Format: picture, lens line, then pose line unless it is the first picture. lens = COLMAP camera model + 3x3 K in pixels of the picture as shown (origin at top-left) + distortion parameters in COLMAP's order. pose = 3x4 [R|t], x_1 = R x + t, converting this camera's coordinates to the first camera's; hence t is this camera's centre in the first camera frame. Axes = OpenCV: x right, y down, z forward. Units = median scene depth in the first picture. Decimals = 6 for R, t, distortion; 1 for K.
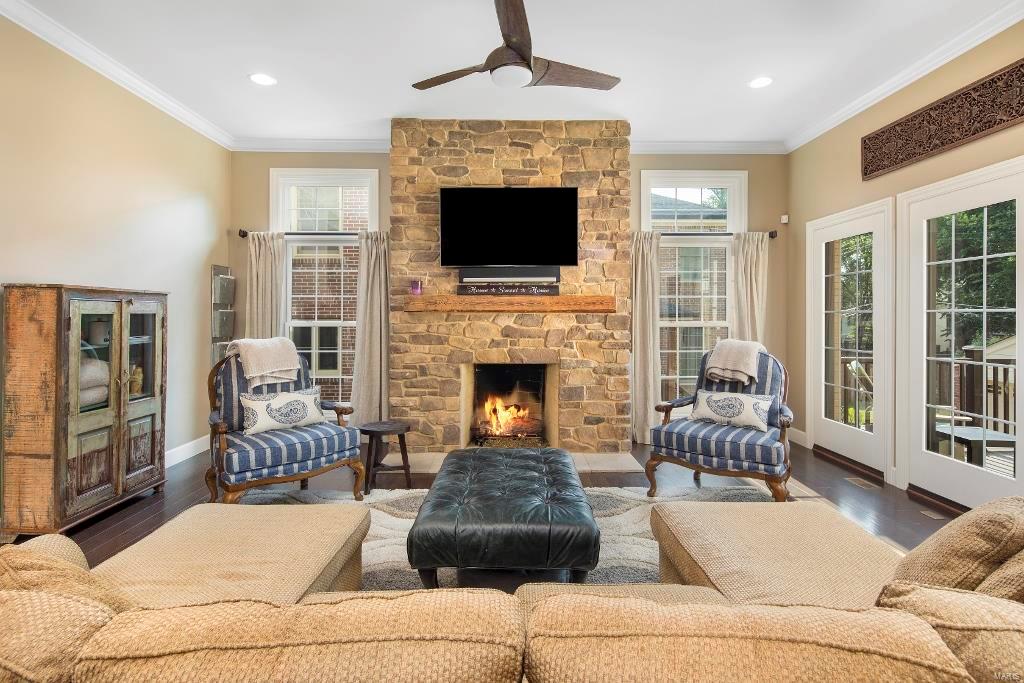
lens RADIAL K [[505.2, 0, 511.1], [0, 505.2, 315.1], [0, 0, 1]] dist [0.002624, -0.000070]
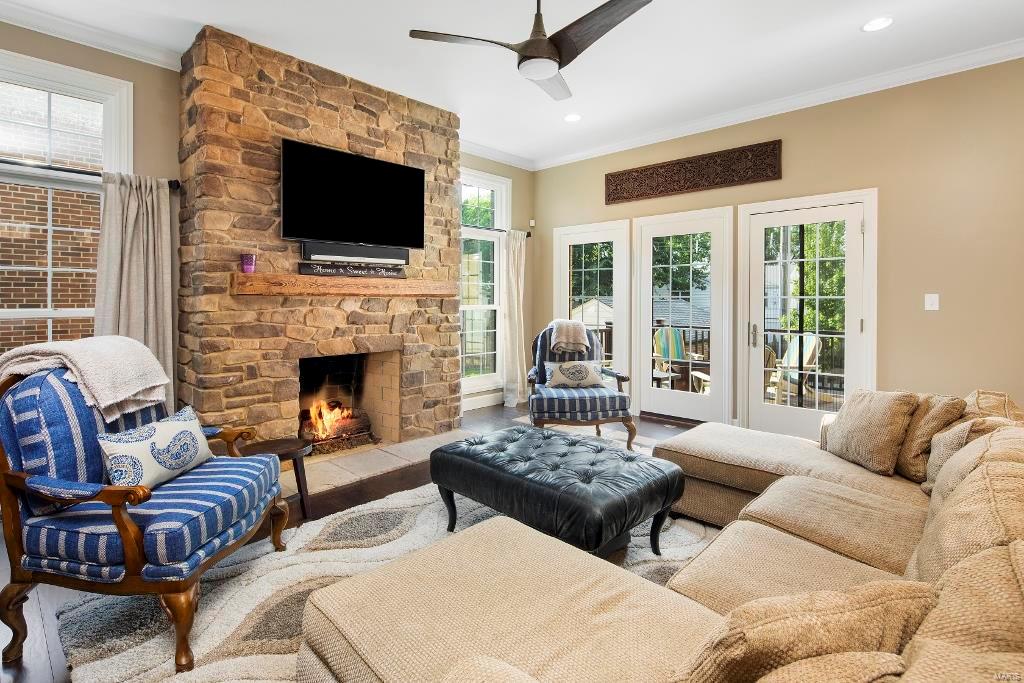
lens RADIAL K [[505.4, 0, 513.0], [0, 505.4, 302.1], [0, 0, 1]] dist [-0.000459, -0.000251]
pose [[0.691135, -0.003591, 0.722717, -0.453861], [-0.002519, 0.999970, 0.007377, -0.002495], [-0.722722, -0.006919, 0.691105, 0.186891]]
